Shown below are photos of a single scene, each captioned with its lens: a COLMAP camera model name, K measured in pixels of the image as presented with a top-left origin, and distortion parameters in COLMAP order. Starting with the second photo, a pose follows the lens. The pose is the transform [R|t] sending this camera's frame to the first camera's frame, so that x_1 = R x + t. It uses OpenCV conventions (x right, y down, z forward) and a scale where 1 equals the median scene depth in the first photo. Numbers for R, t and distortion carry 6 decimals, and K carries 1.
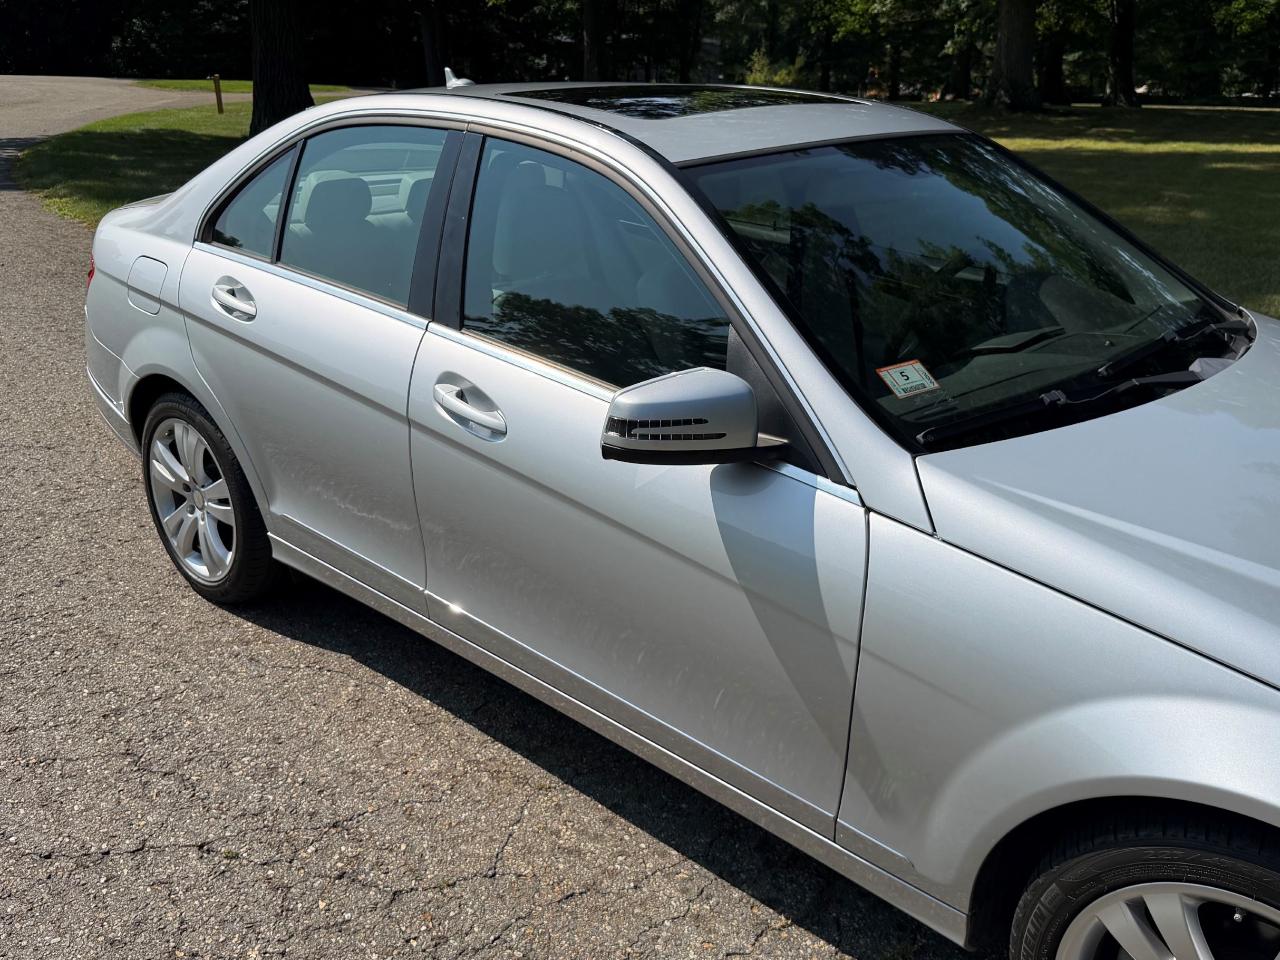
lens RADIAL K [[1171.5, 0, 640.0], [0, 1171.5, 480.0], [0, 0, 1]] dist [0.082823, -0.155718]
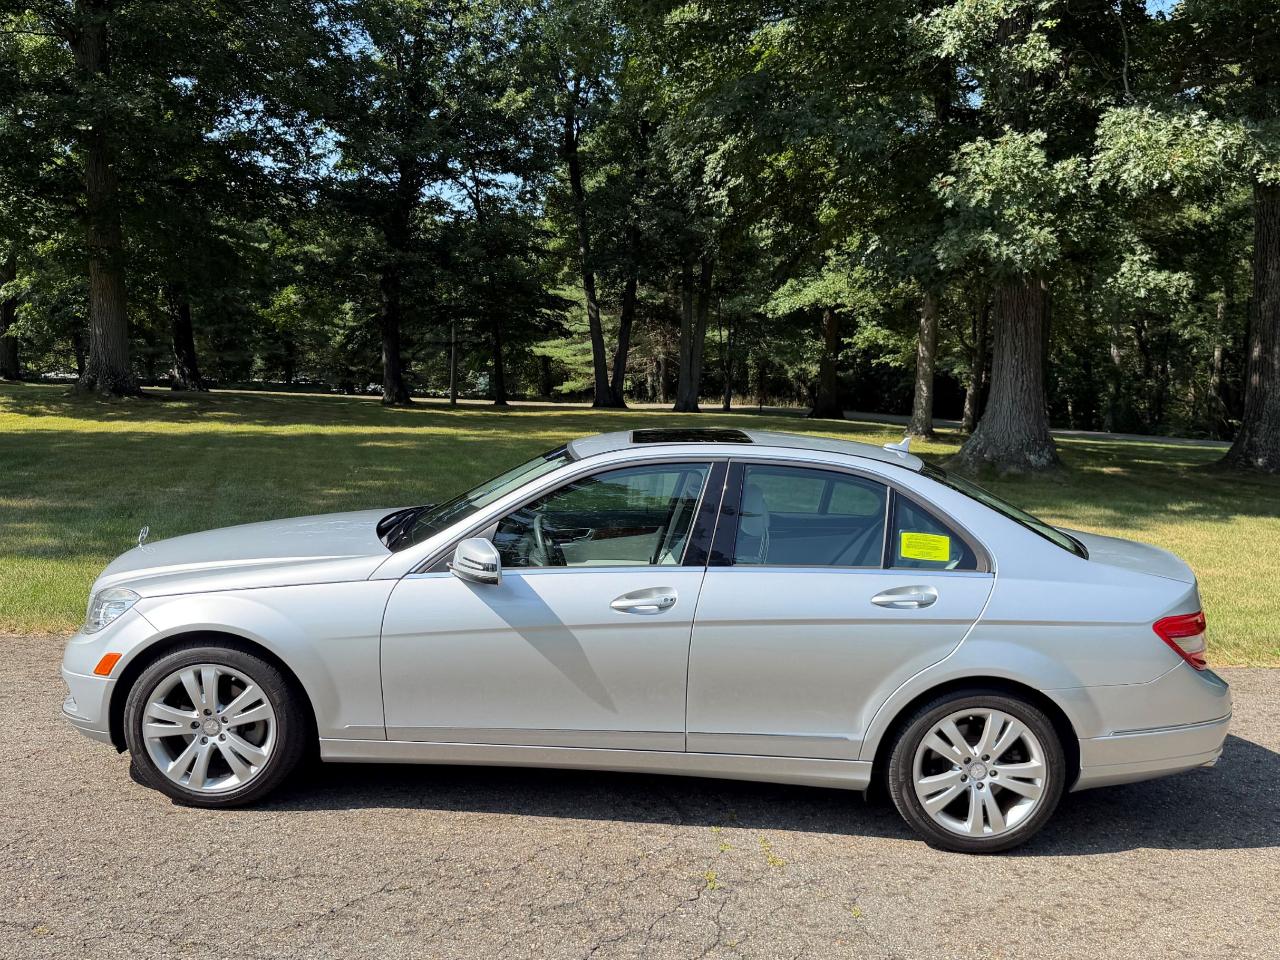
lens RADIAL K [[1202.2, 0, 640.0], [0, 1202.2, 480.0], [0, 0, 1]] dist [0.195913, -0.441868]
pose [[0.702128, -0.038649, 0.711001, -0.150231], [0.197839, 0.969799, -0.142653, 0.009880], [-0.684014, 0.240824, 0.688570, -0.056676]]
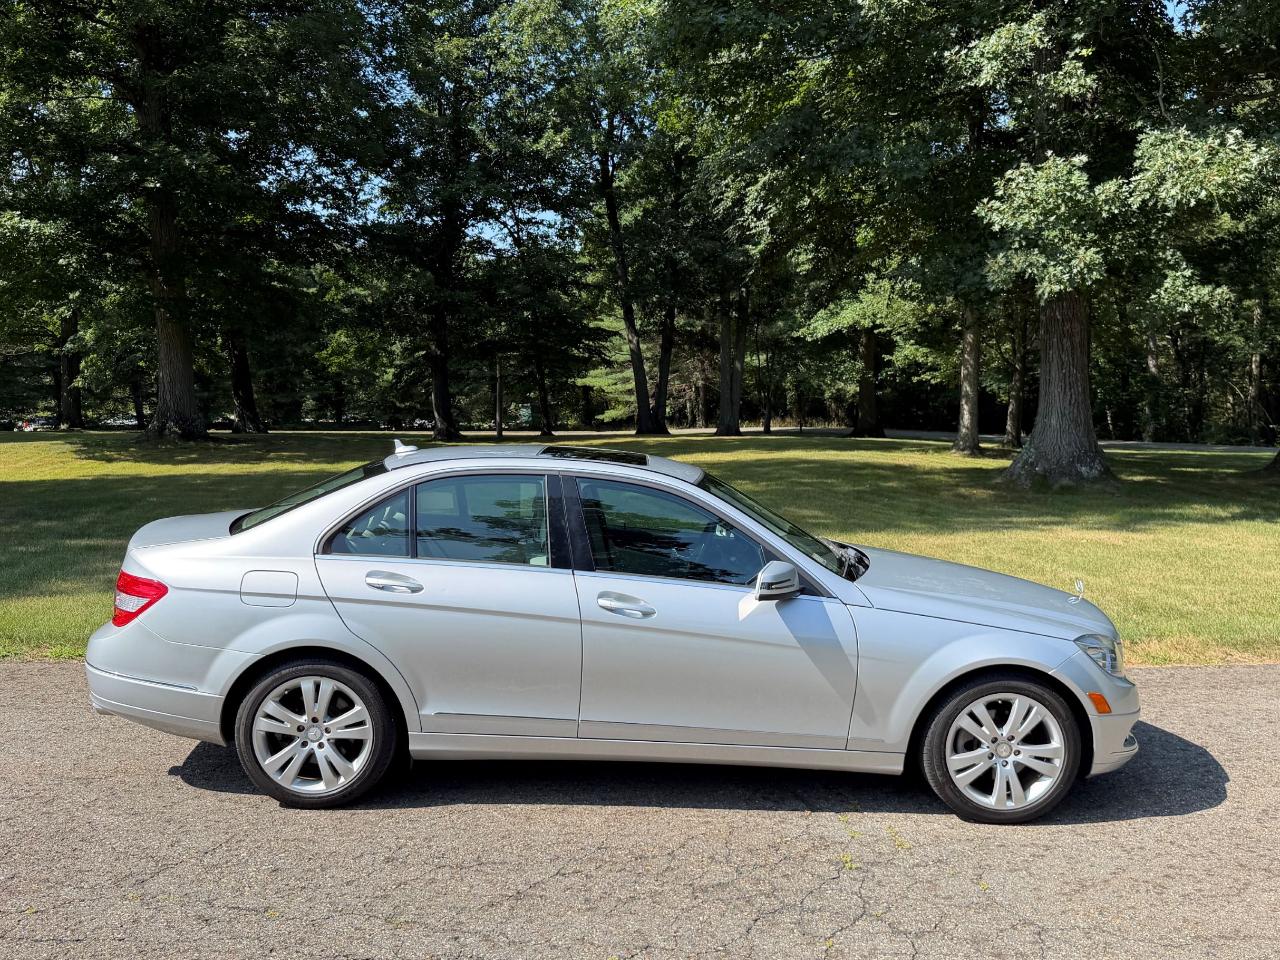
lens RADIAL K [[1192.4, 0, 640.0], [0, 1192.4, 480.0], [0, 0, 1]] dist [0.200429, -0.461284]
pose [[0.720670, -0.047894, 0.691622, -0.176787], [0.225801, 0.959430, -0.168845, 0.009545], [-0.655476, 0.277850, 0.702247, -0.059866]]
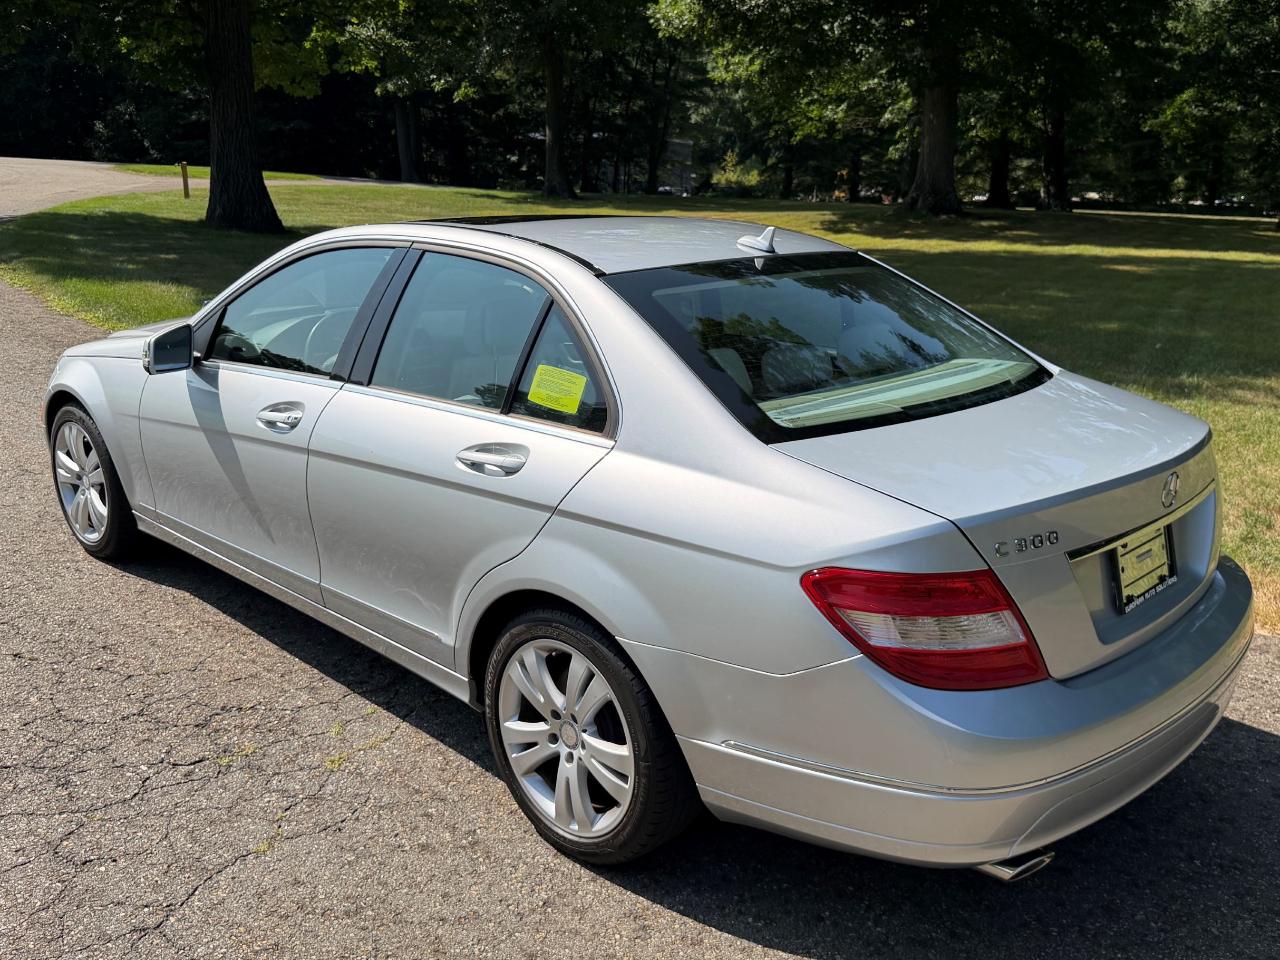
lens RADIAL K [[1192.4, 0, 640.0], [0, 1192.4, 480.0], [0, 0, 1]] dist [0.200429, -0.461284]
pose [[0.999741, 0.019950, 0.010971, 0.045089], [-0.019011, 0.996627, -0.079832, 0.018553], [-0.012527, 0.079603, 0.996748, -0.063887]]
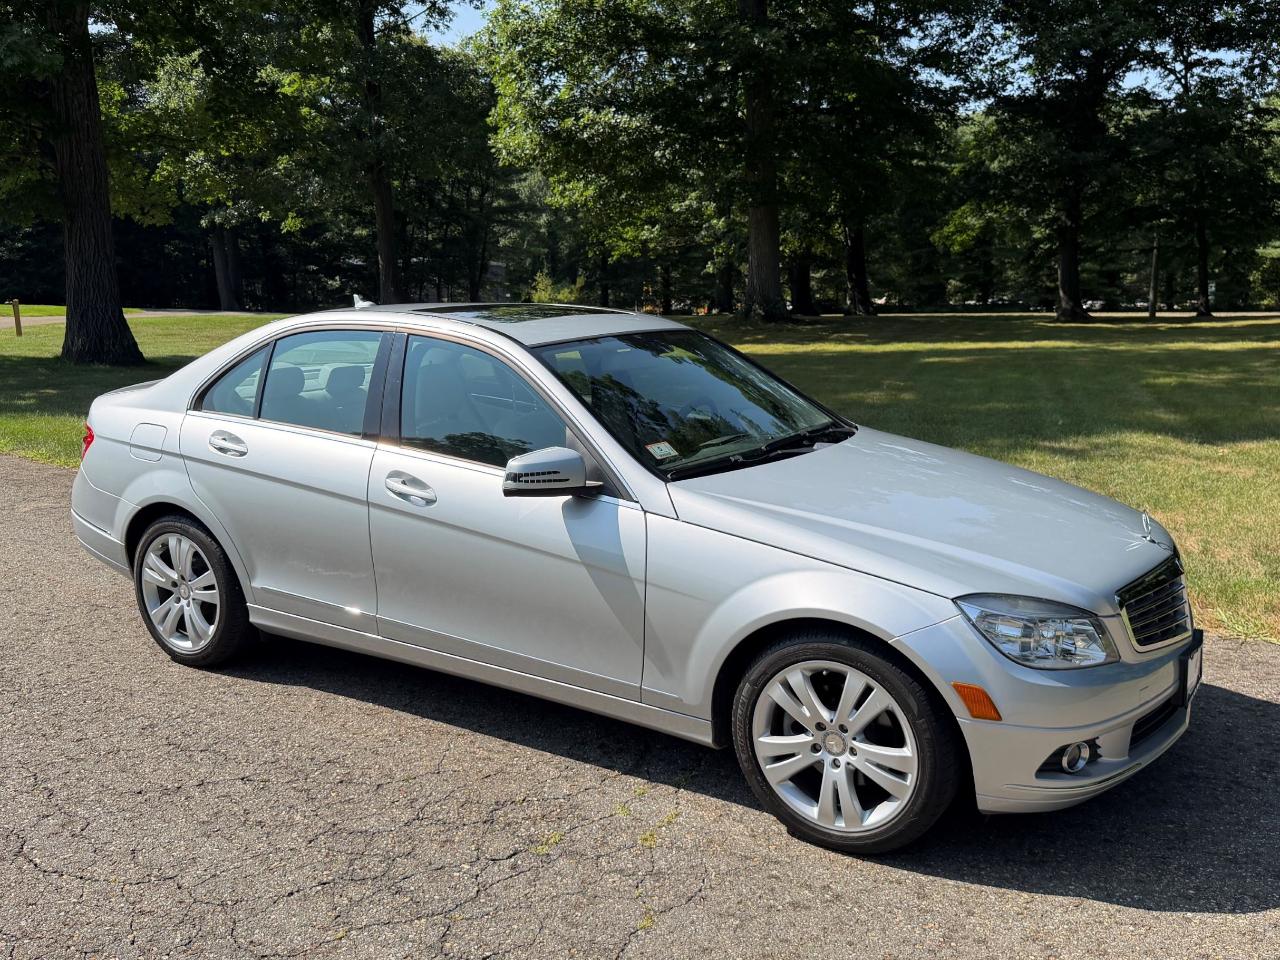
lens RADIAL K [[1171.6, 0, 638.5], [0, 1171.6, 506.3], [0, 0, 1]] dist [0.180385, -0.369226]
pose [[0.984416, -0.046147, 0.169694, -0.012887], [0.071280, 0.986841, -0.145137, 0.026185], [-0.160764, 0.154971, 0.974751, -0.078712]]
